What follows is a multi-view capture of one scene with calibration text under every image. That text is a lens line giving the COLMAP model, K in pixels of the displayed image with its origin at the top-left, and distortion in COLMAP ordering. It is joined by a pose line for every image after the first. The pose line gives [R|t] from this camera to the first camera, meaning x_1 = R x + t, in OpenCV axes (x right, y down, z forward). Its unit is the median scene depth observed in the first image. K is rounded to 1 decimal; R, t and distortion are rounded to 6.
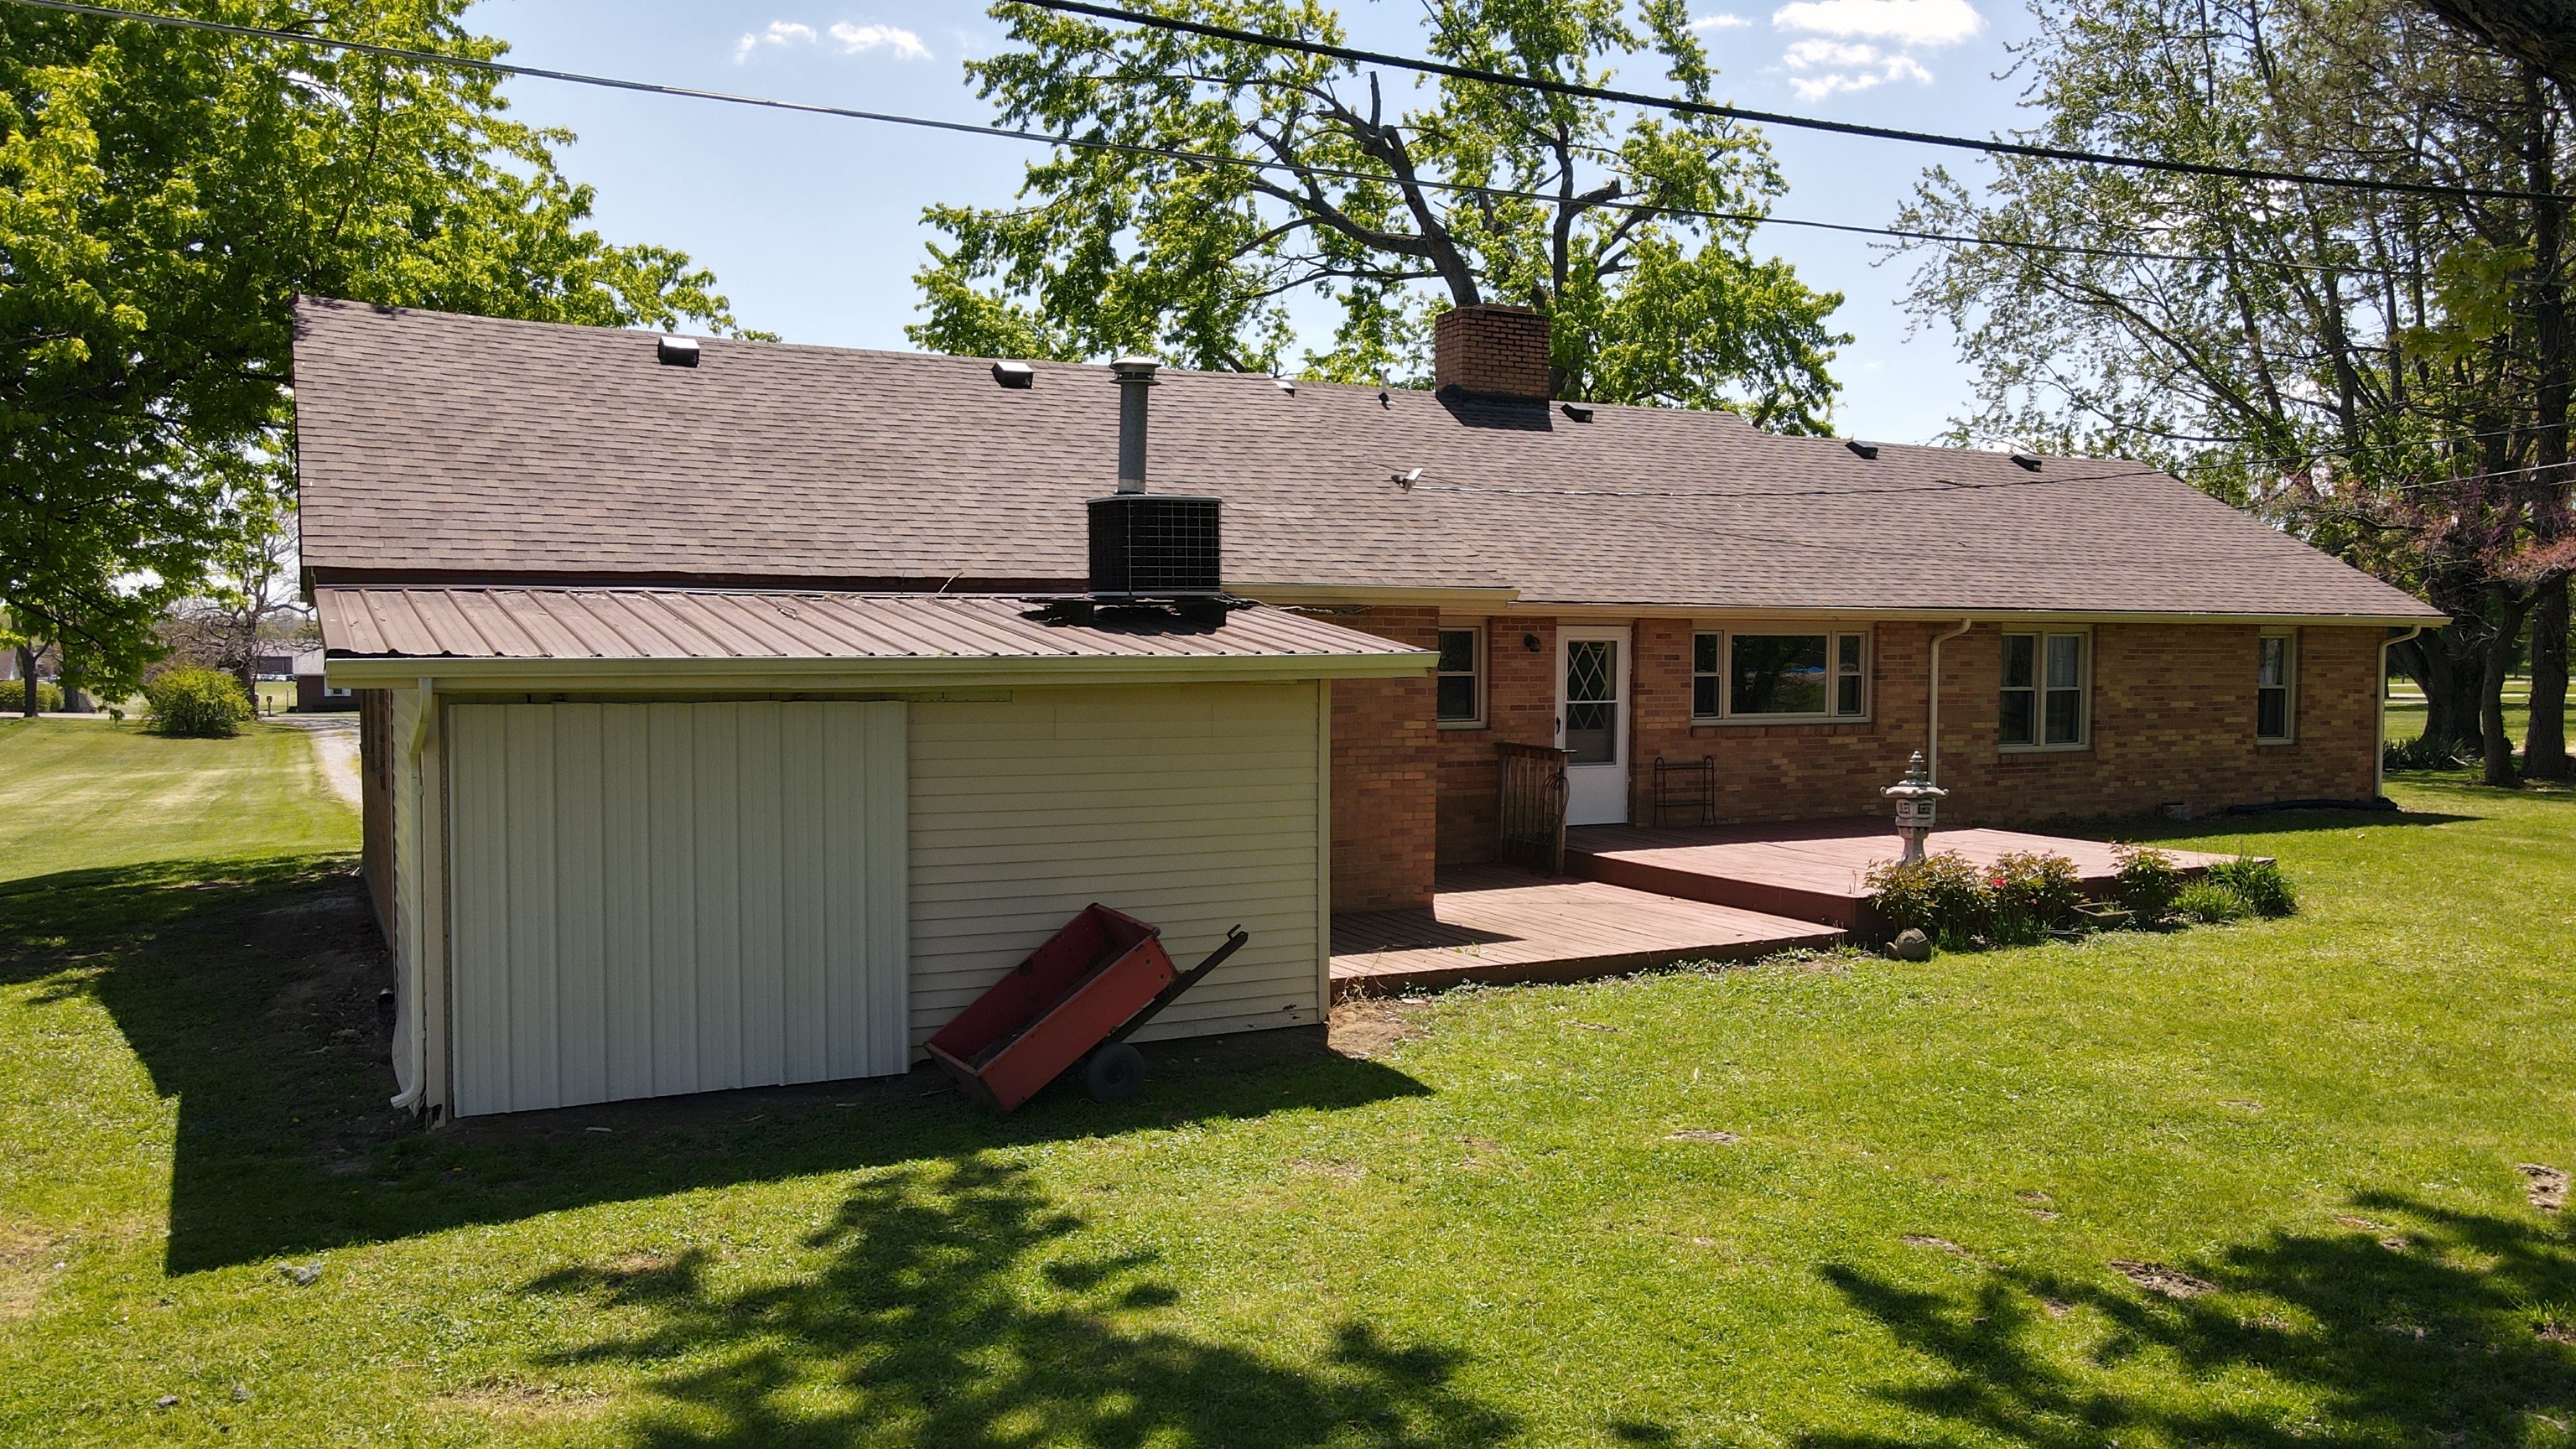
lens RADIAL K [[1910.2, 0, 1288.0], [0, 1910.2, 724.5], [0, 0, 1]] dist [-0.000309, 0.036272]
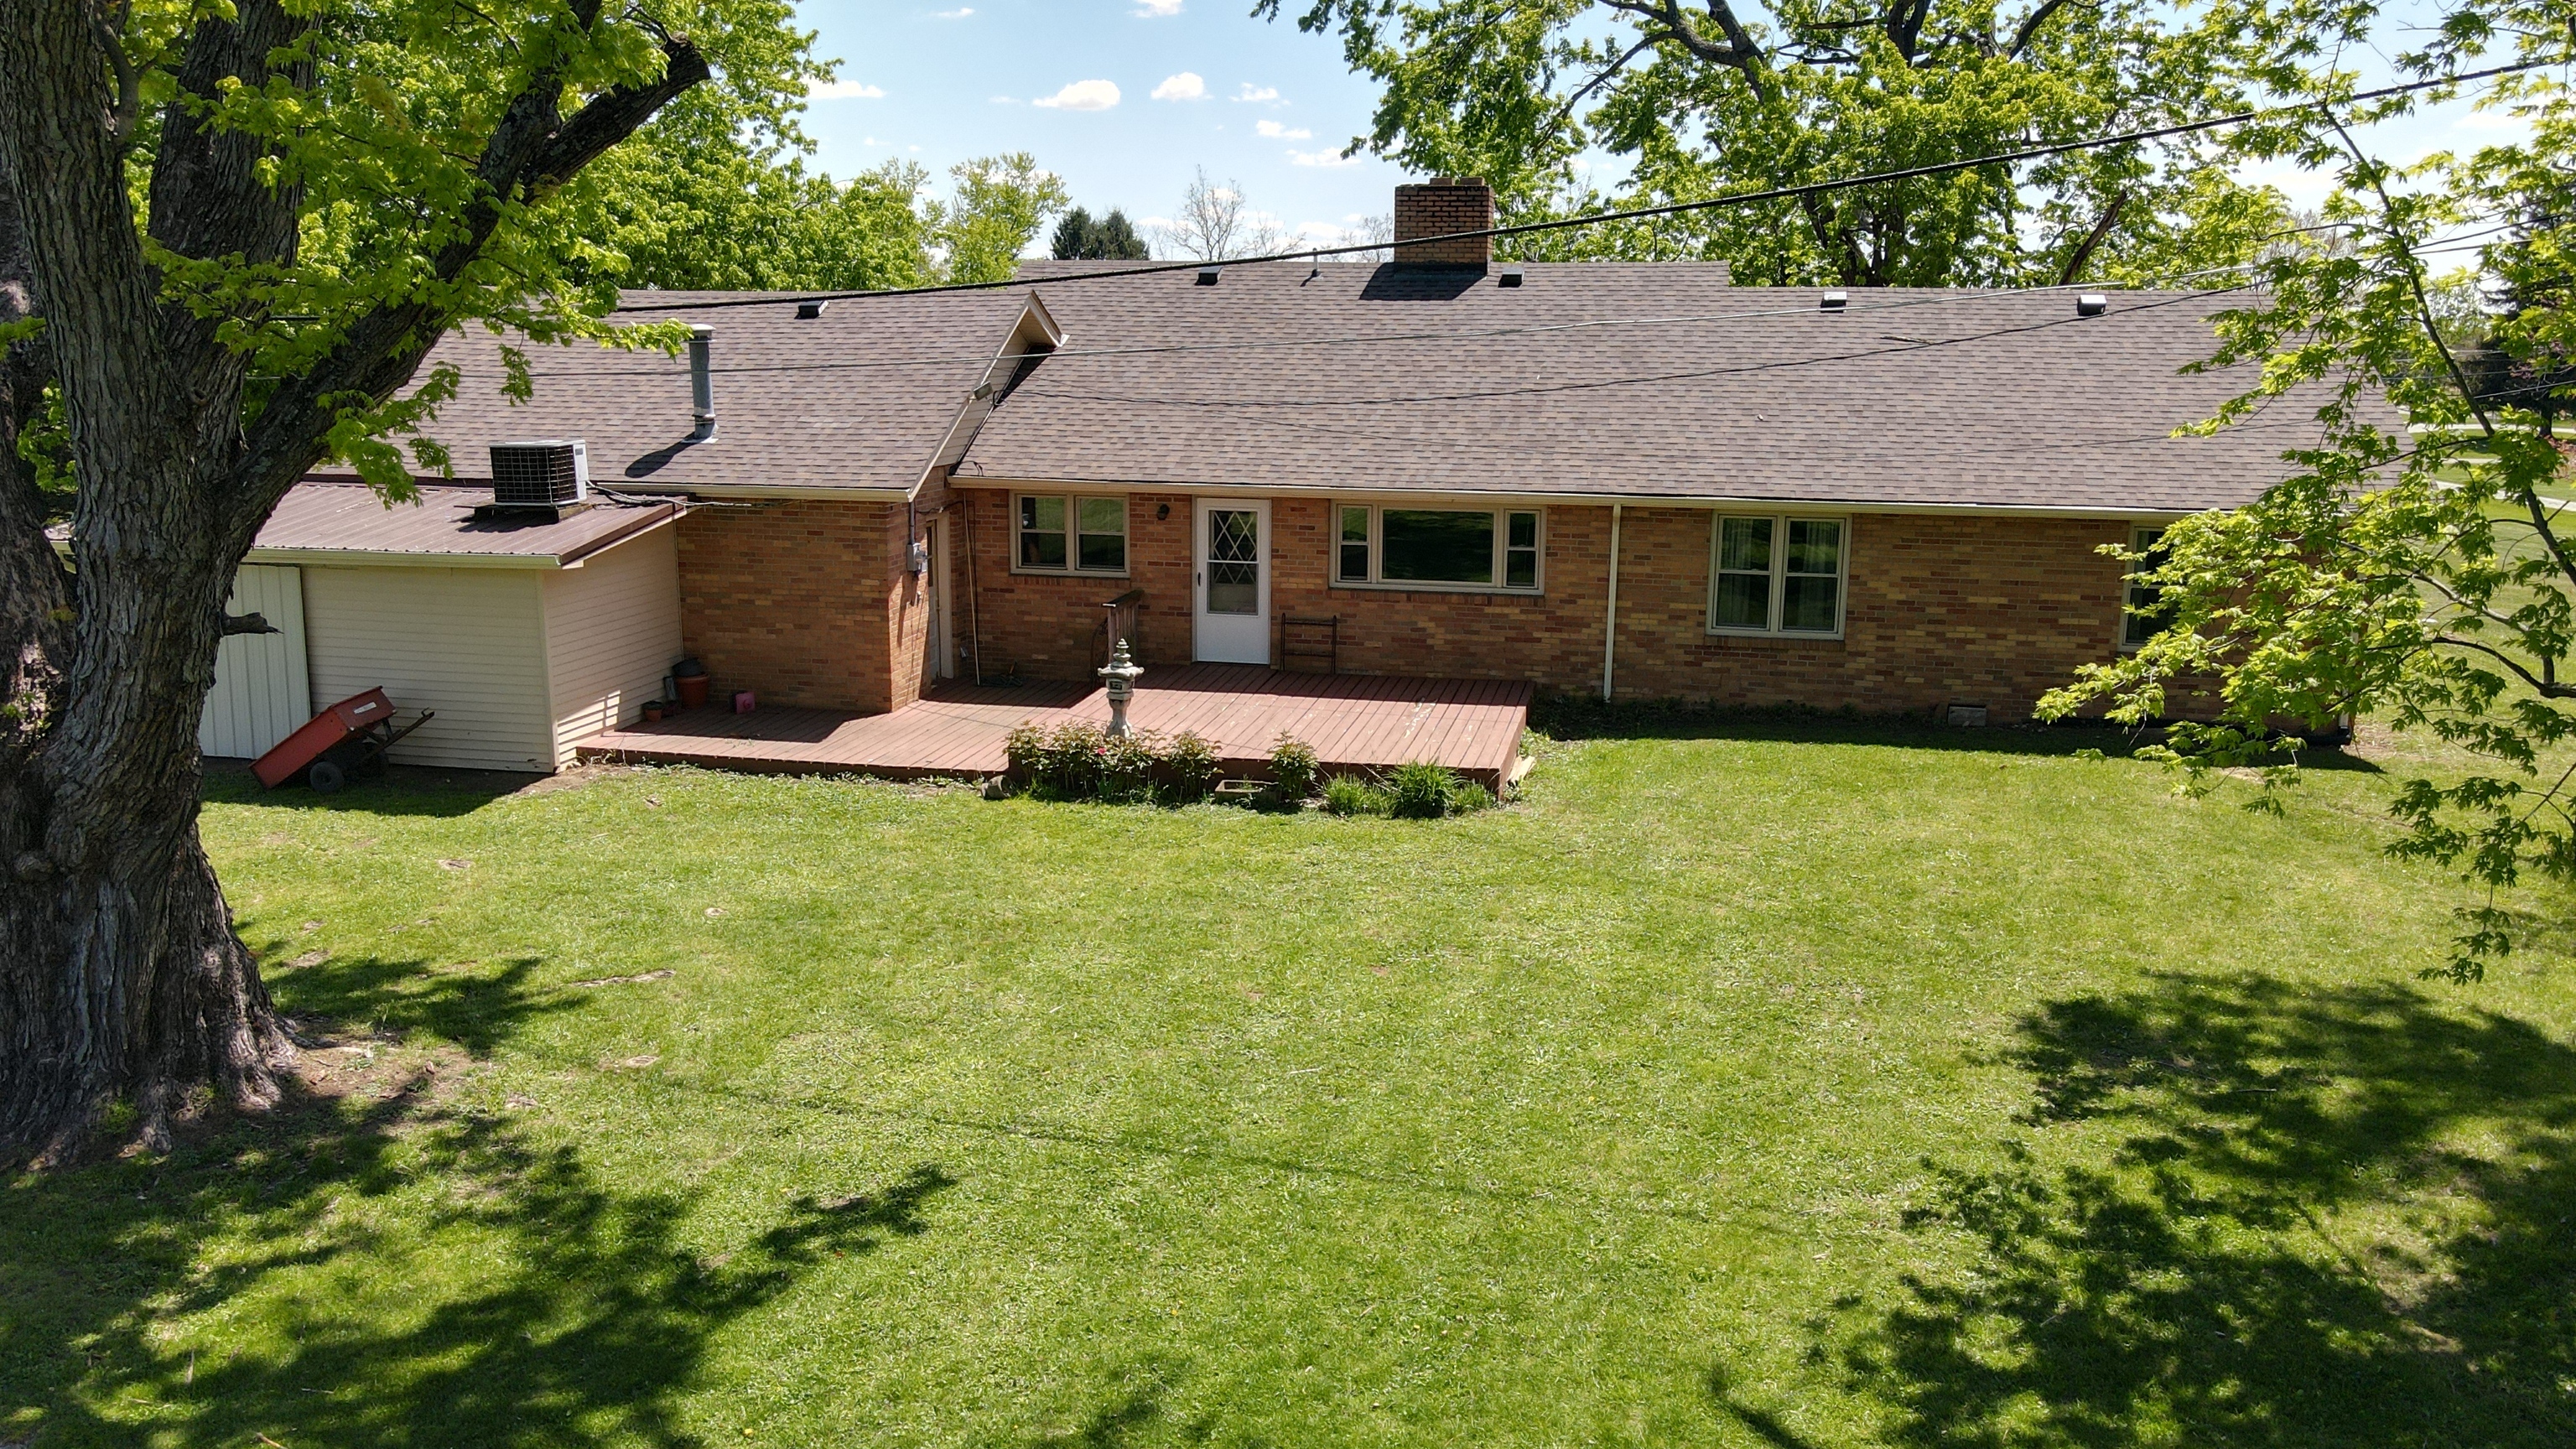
lens RADIAL K [[1910.2, 0, 1288.0], [0, 1910.2, 724.5], [0, 0, 1]] dist [-0.000309, 0.036272]
pose [[0.768789, 0.131572, -0.625822, 0.923162], [-0.033057, 0.985474, 0.166577, -0.109132], [0.638648, -0.107375, 0.761971, 0.091689]]
